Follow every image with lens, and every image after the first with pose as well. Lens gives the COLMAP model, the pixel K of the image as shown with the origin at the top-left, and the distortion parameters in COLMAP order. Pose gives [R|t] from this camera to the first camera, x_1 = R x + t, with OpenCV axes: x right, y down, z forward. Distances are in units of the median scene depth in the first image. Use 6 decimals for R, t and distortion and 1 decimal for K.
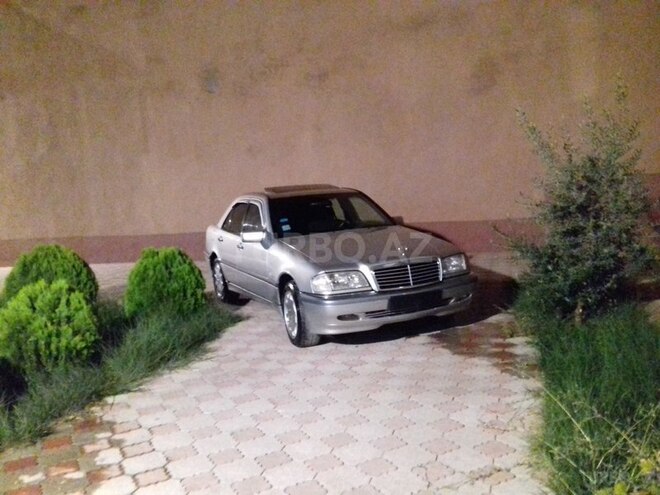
lens RADIAL K [[581.6, 0, 330.0], [0, 581.6, 247.7], [0, 0, 1]] dist [0.115168, -0.232158]
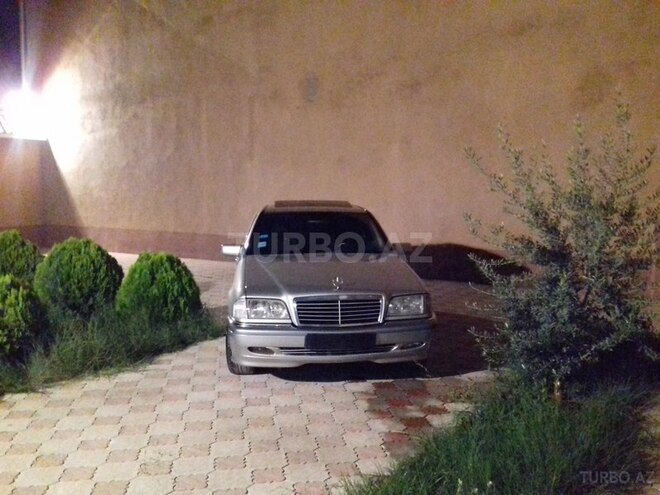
lens RADIAL K [[581.6, 0, 330.0], [0, 581.6, 247.7], [0, 0, 1]] dist [0.115168, -0.232158]
pose [[0.949590, 0.095139, -0.298710, 0.355197], [-0.099256, 0.995061, 0.001395, -0.046819], [0.297367, 0.028324, 0.954343, 0.142059]]
